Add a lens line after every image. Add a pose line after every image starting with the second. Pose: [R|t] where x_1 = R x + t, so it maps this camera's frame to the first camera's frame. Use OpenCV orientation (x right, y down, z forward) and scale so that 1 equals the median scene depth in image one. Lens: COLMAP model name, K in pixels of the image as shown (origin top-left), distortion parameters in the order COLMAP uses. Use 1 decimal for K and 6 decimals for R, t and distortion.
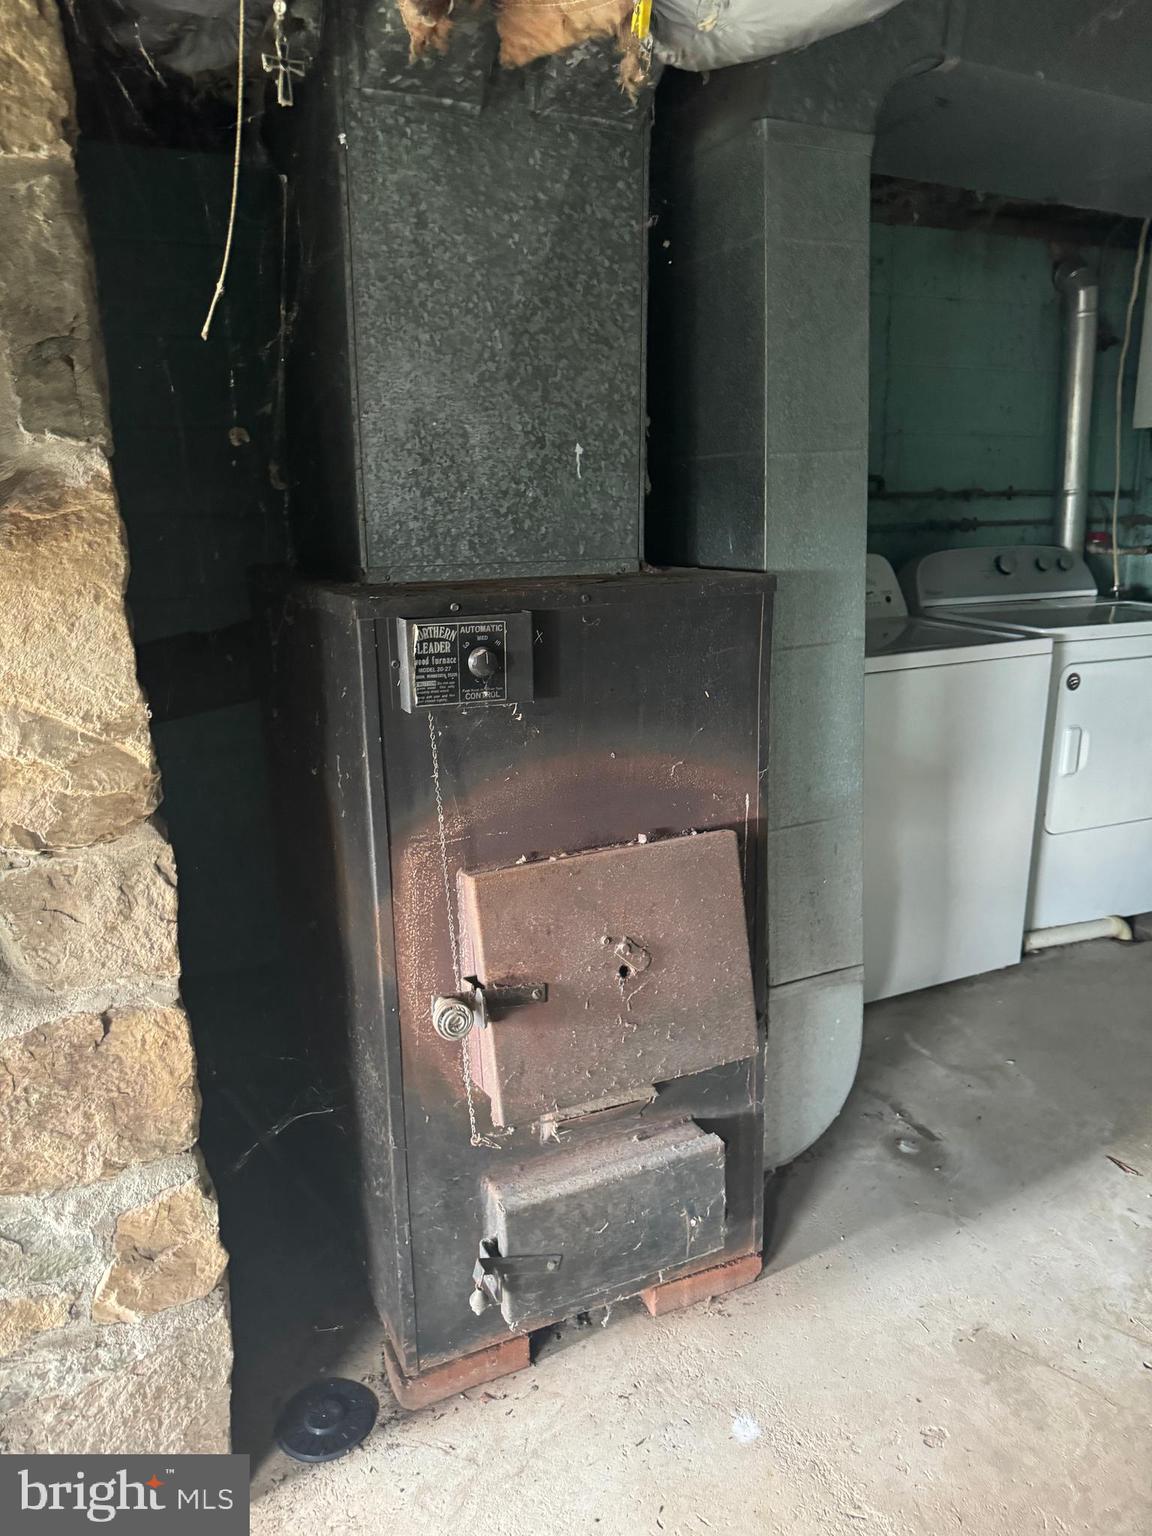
lens RADIAL K [[1063.1, 0, 576.0], [0, 1063.1, 768.0], [0, 0, 1]] dist [0.017569, -0.026447]
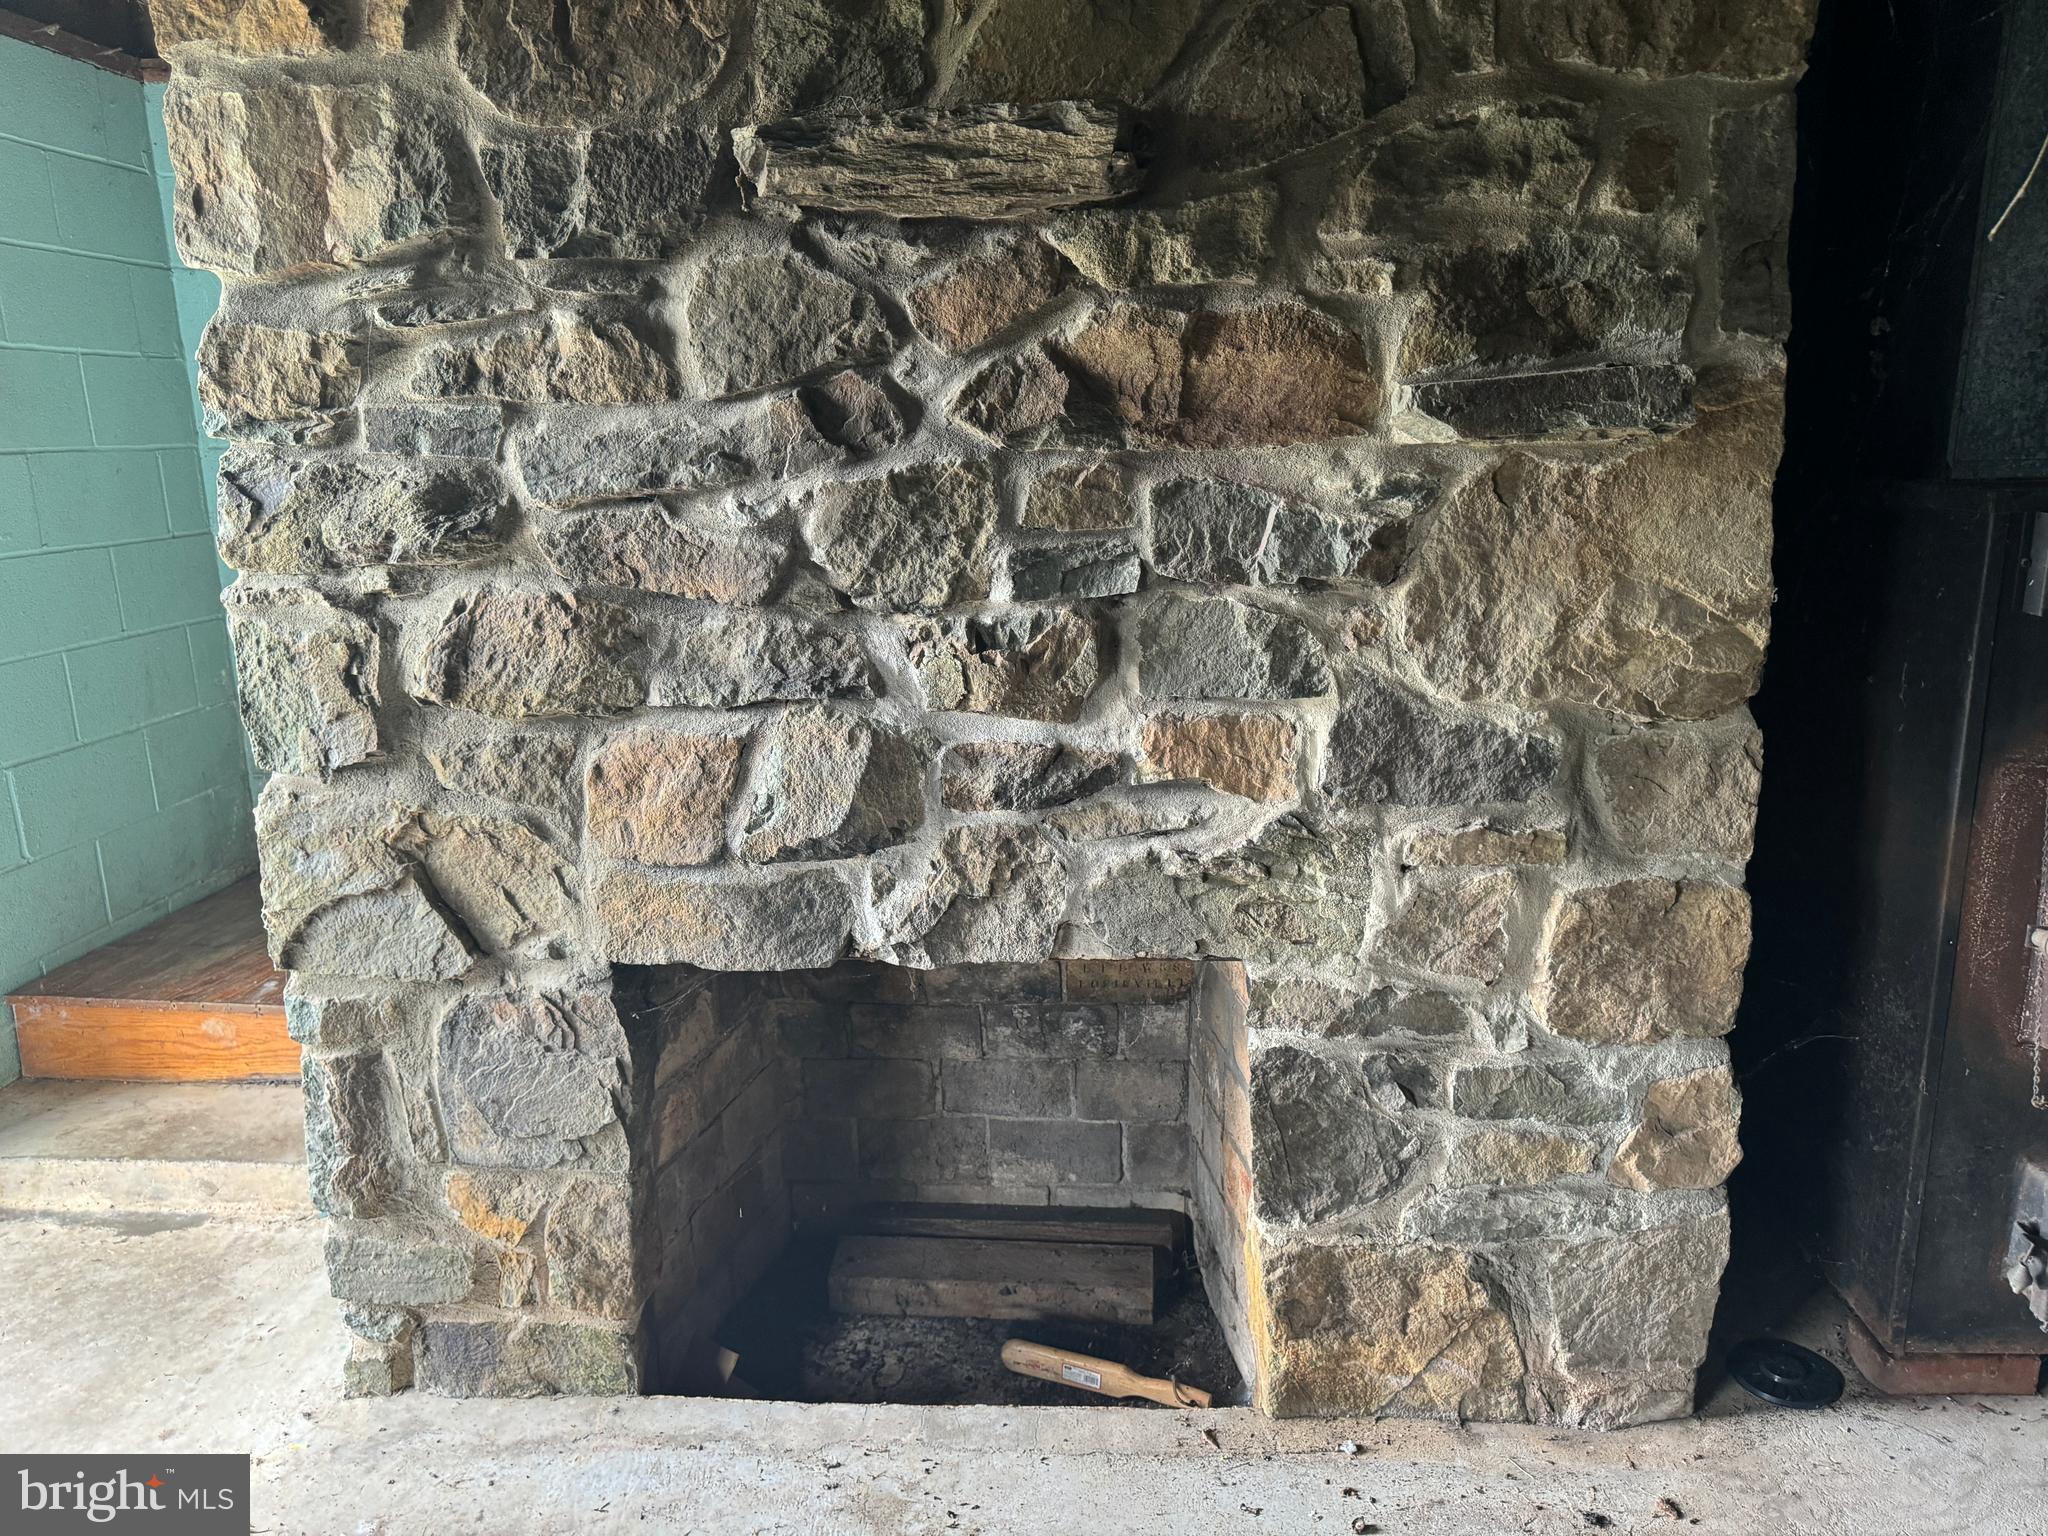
lens RADIAL K [[1417.5, 0, 1030.3], [0, 1417.5, 763.2], [0, 0, 1]] dist [0.017569, -0.026447]
pose [[0.871504, 0.102825, -0.479486, -0.324217], [-0.099984, 0.994489, 0.031538, 0.126990], [0.480087, 0.020456, 0.876982, -0.514331]]
